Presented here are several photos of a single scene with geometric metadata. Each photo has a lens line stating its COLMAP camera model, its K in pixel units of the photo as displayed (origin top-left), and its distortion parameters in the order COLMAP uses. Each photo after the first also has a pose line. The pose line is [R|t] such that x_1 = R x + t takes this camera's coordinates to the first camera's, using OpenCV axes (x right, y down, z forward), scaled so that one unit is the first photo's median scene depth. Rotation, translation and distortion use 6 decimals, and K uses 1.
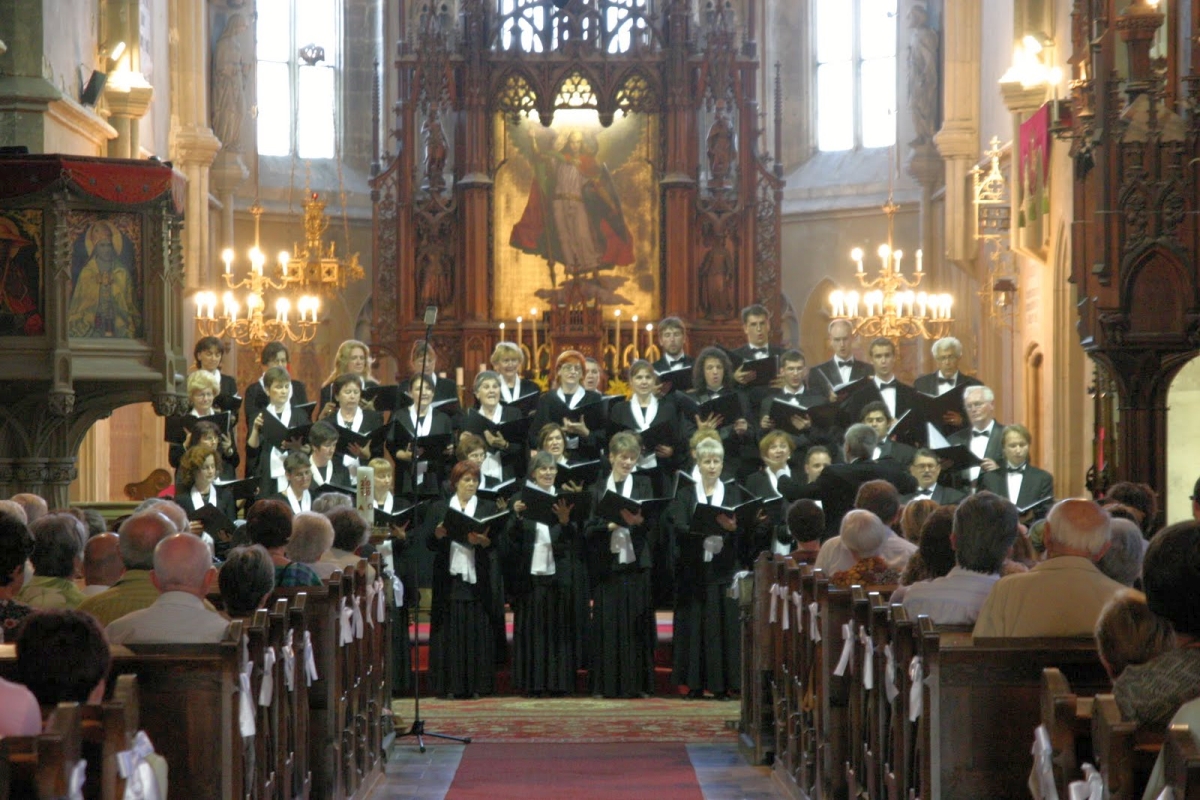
lens RADIAL K [[3824.8, 0, 602.3], [0, 3824.8, 403.1], [0, 0, 1]] dist [0.368123, 0.000000]
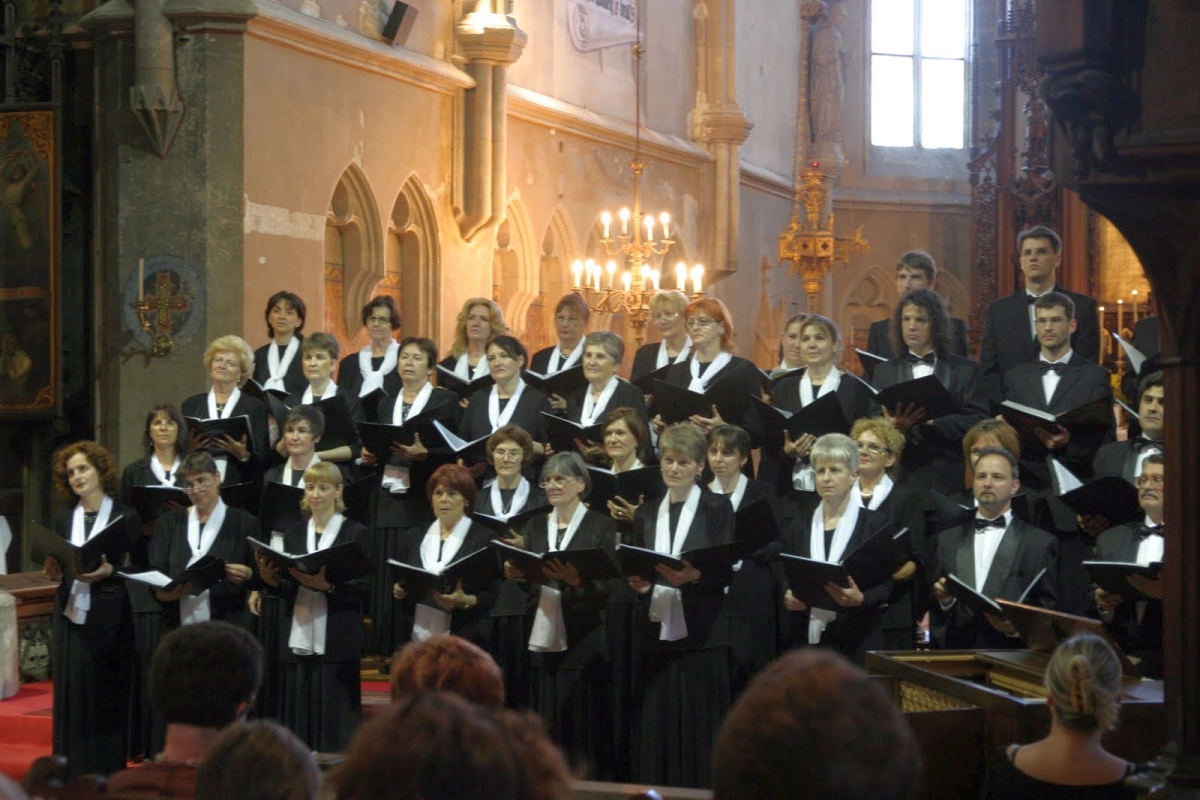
lens RADIAL K [[2392.4, 0, 602.7], [0, 2392.4, 398.0], [0, 0, 1]] dist [0.084364, 0.000000]
pose [[0.924347, -0.003337, -0.381538, 0.094729], [0.002906, 0.999994, -0.001705, 0.002838], [0.381541, 0.000467, 0.924352, 0.433714]]
